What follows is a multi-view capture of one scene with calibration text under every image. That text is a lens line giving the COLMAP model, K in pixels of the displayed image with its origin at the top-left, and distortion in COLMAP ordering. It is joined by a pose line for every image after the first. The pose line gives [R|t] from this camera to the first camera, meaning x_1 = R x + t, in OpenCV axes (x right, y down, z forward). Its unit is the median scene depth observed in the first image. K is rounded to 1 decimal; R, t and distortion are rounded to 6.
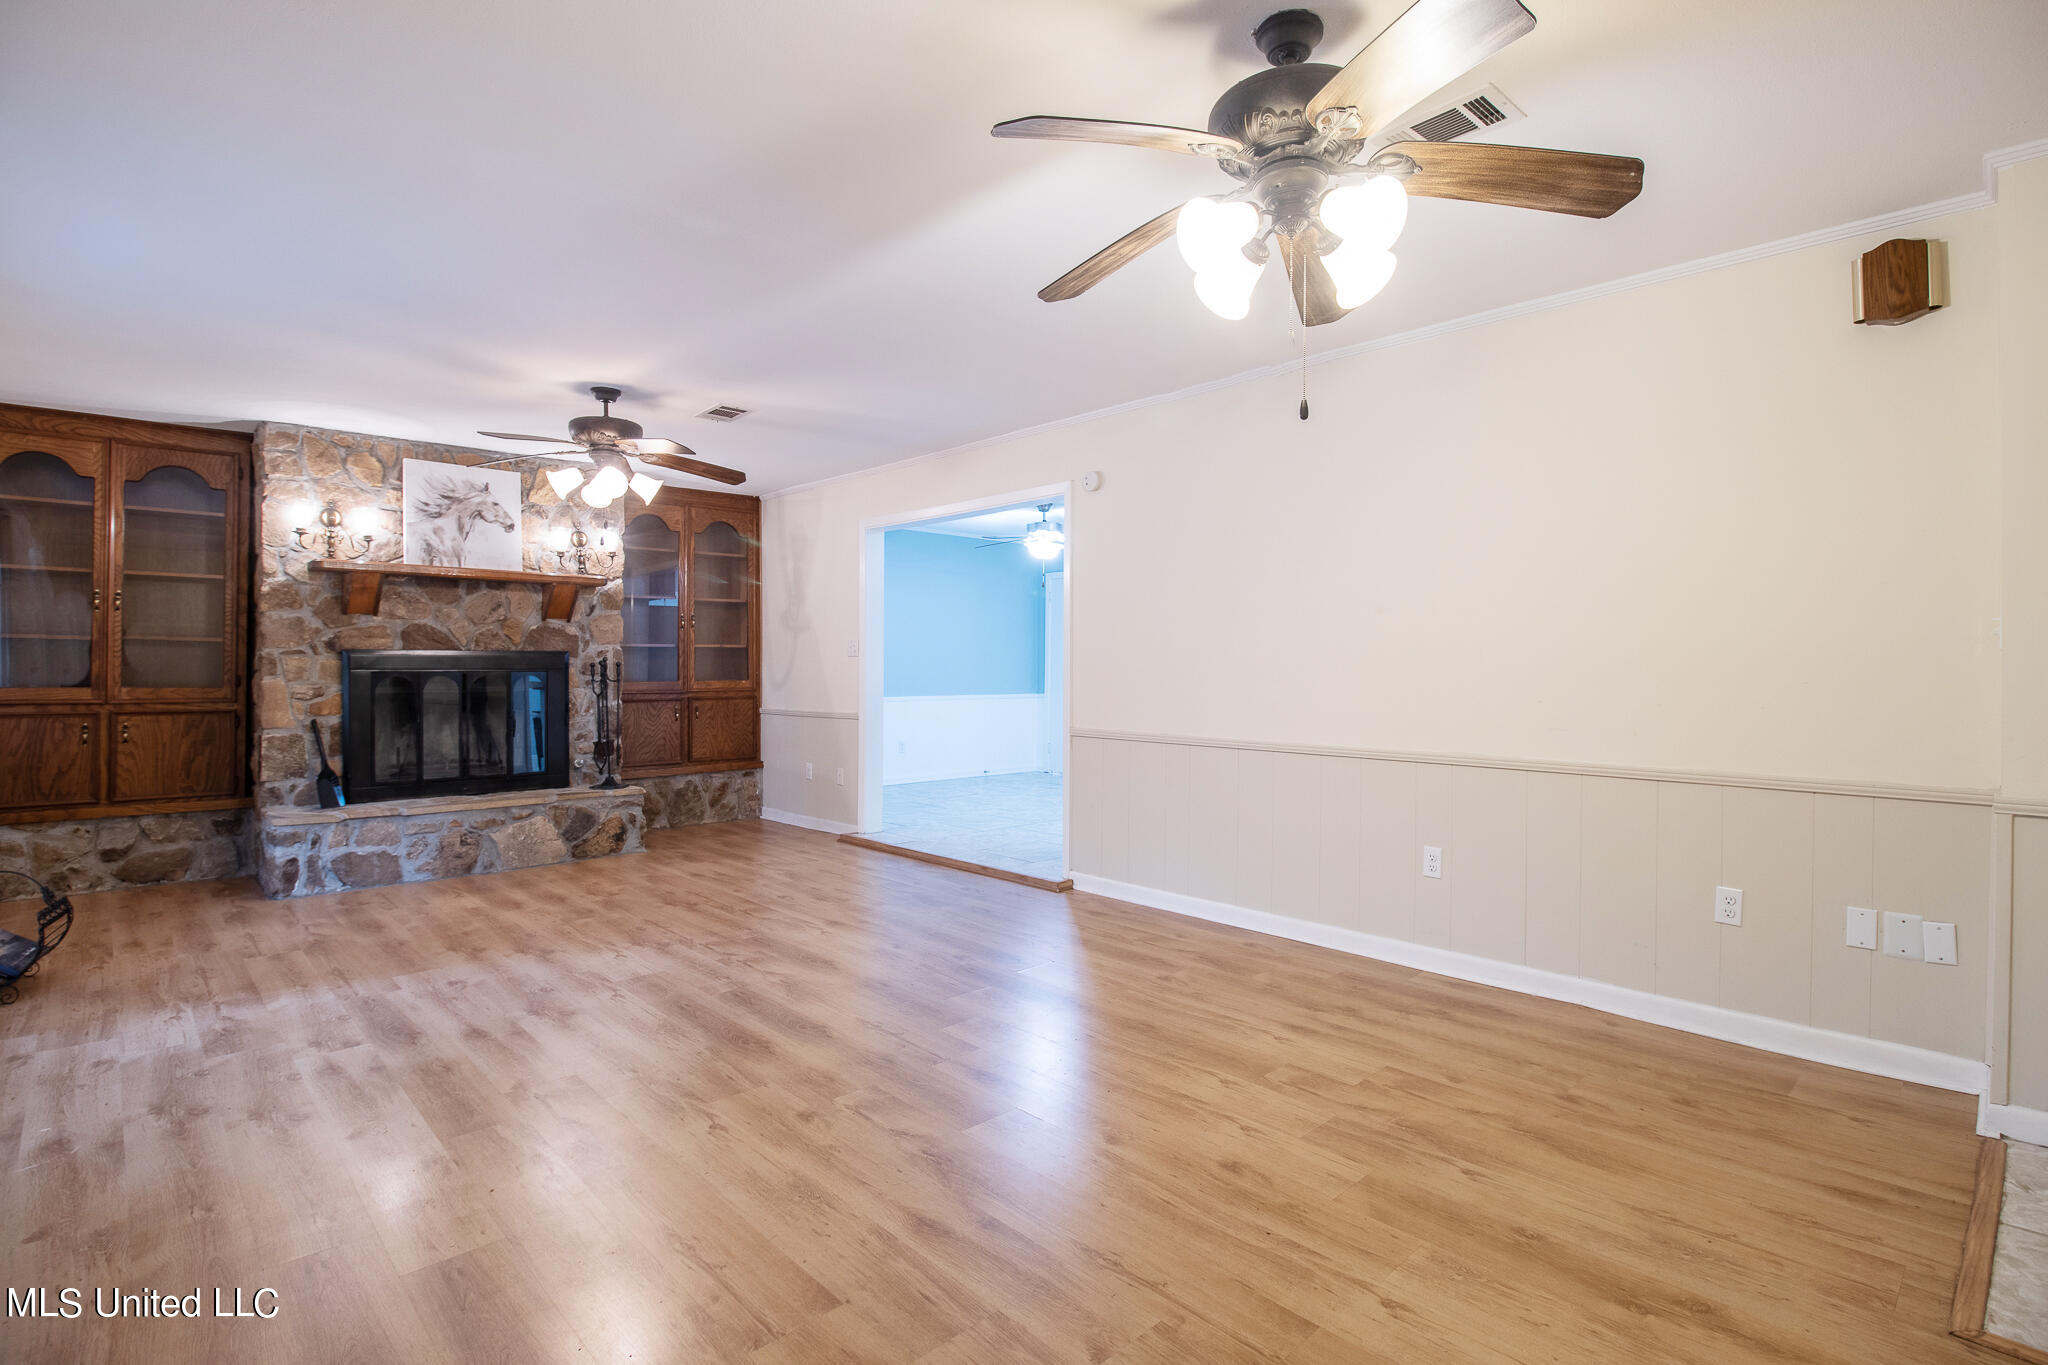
lens RADIAL K [[952.7, 0, 1023.5], [0, 952.7, 663.5], [0, 0, 1]] dist [-0.001662, -0.011778]
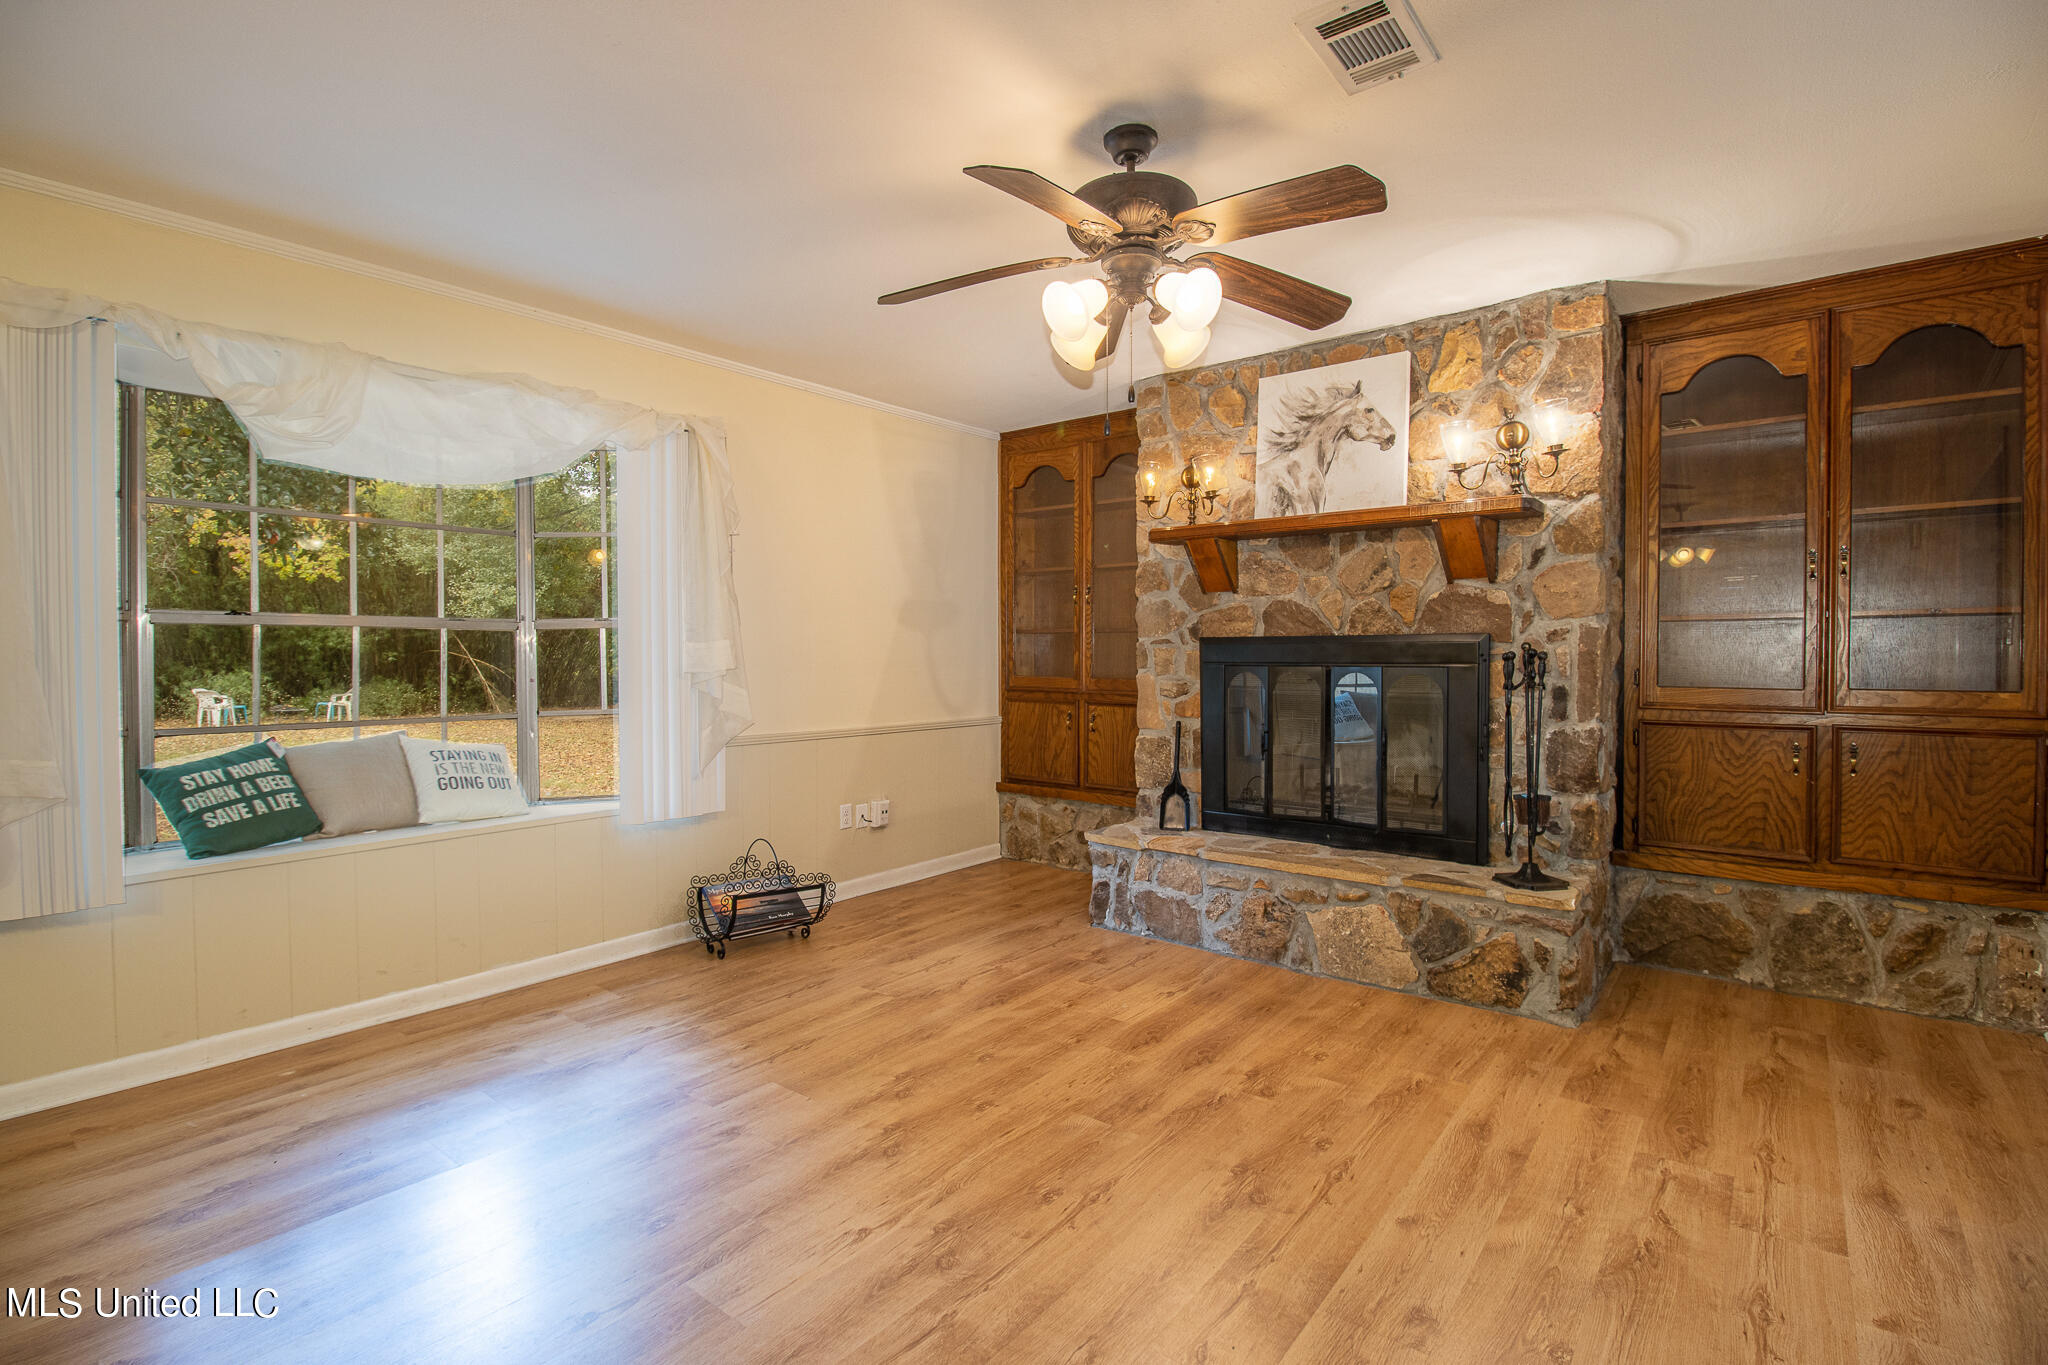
lens RADIAL K [[952.7, 0, 1023.5], [0, 952.7, 663.5], [0, 0, 1]] dist [-0.001662, -0.011778]
pose [[0.147572, 0.010706, -0.988993, 0.061679], [0.006010, 0.999913, 0.011721, -0.002857], [0.989033, -0.007674, 0.147495, 0.697670]]
